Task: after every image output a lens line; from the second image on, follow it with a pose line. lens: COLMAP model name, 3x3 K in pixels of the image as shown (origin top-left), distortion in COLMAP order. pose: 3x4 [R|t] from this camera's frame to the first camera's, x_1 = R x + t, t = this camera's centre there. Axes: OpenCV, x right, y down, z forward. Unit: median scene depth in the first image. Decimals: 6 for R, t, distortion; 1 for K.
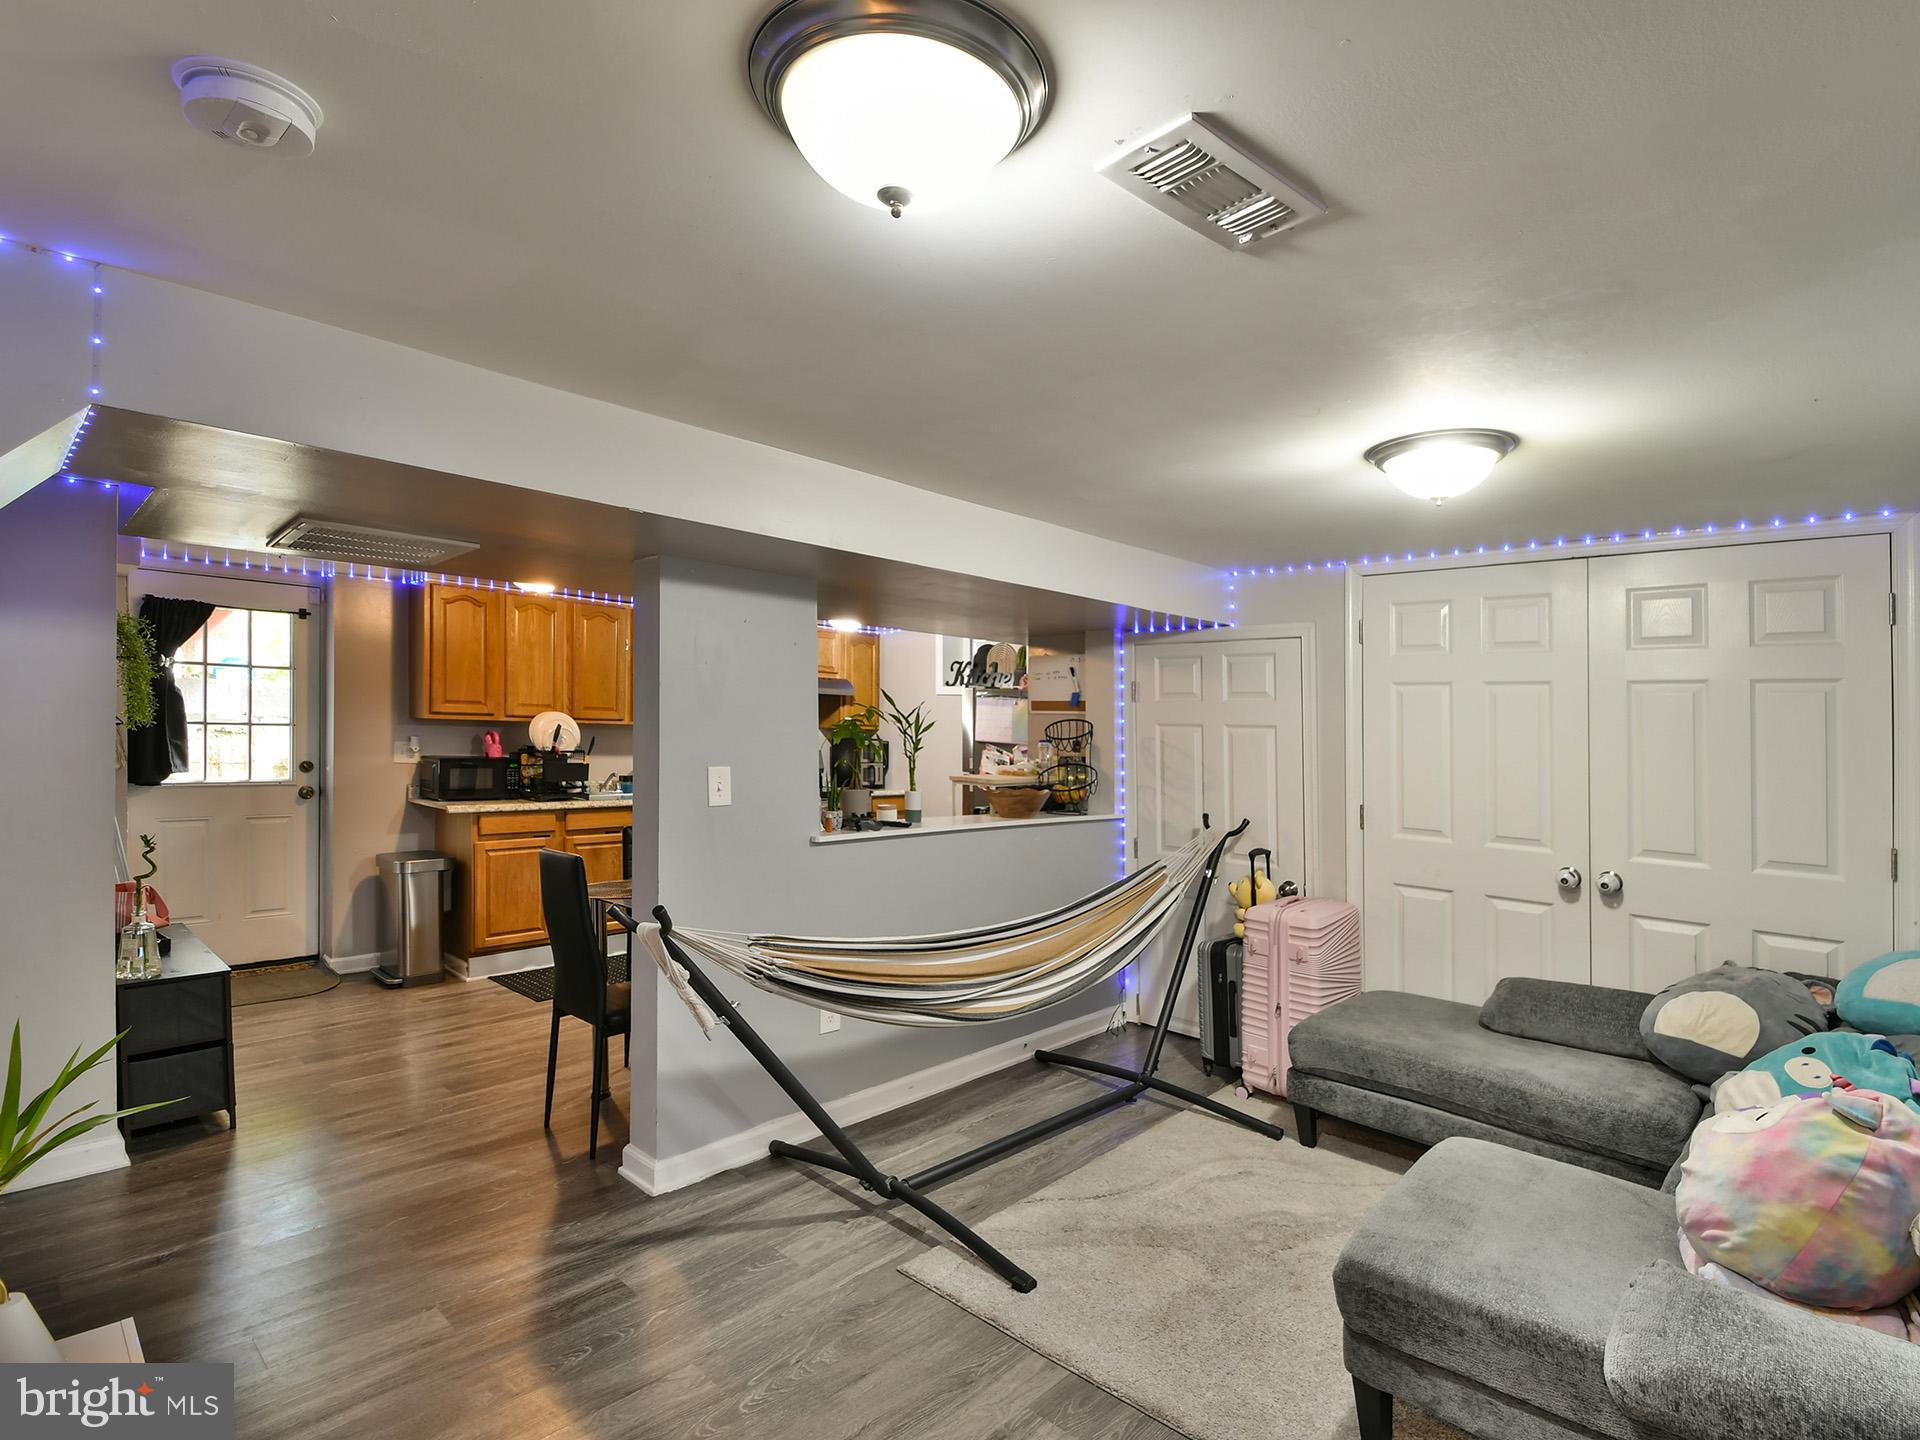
lens RADIAL K [[941.6, 0, 959.5], [0, 941.6, 731.0], [0, 0, 1]] dist [-0.000122, 0.000322]
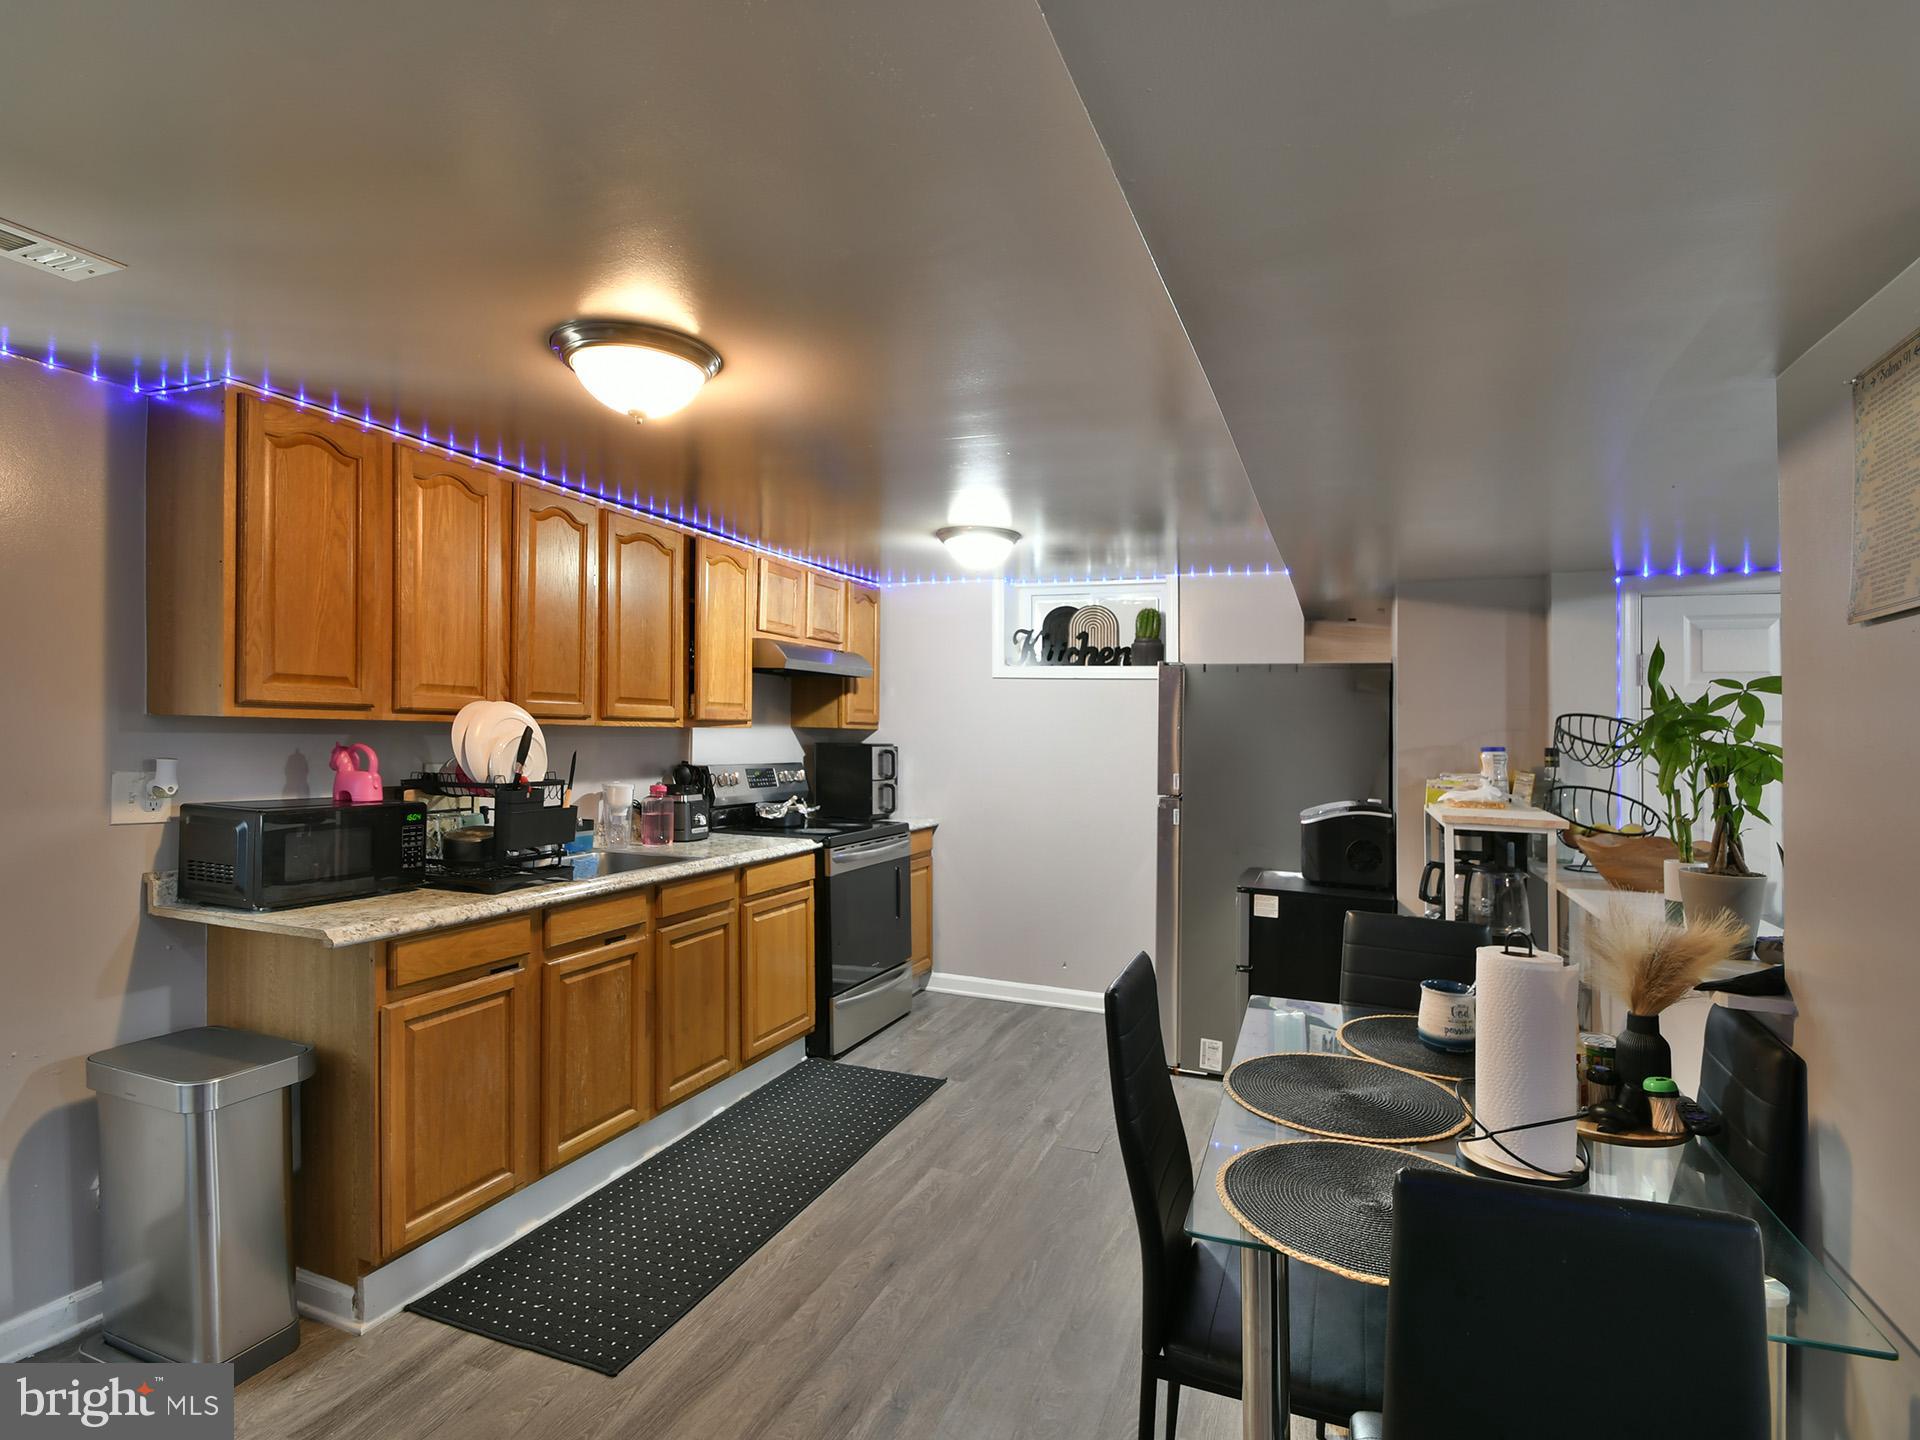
lens RADIAL K [[976.6, 0, 962.8], [0, 976.6, 723.7], [0, 0, 1]] dist [-0.015352, -0.000688]
pose [[0.928912, -0.007966, 0.370215, -0.403515], [0.009121, 0.999957, -0.001370, -0.006216], [-0.370189, 0.004650, 0.928945, 0.463410]]
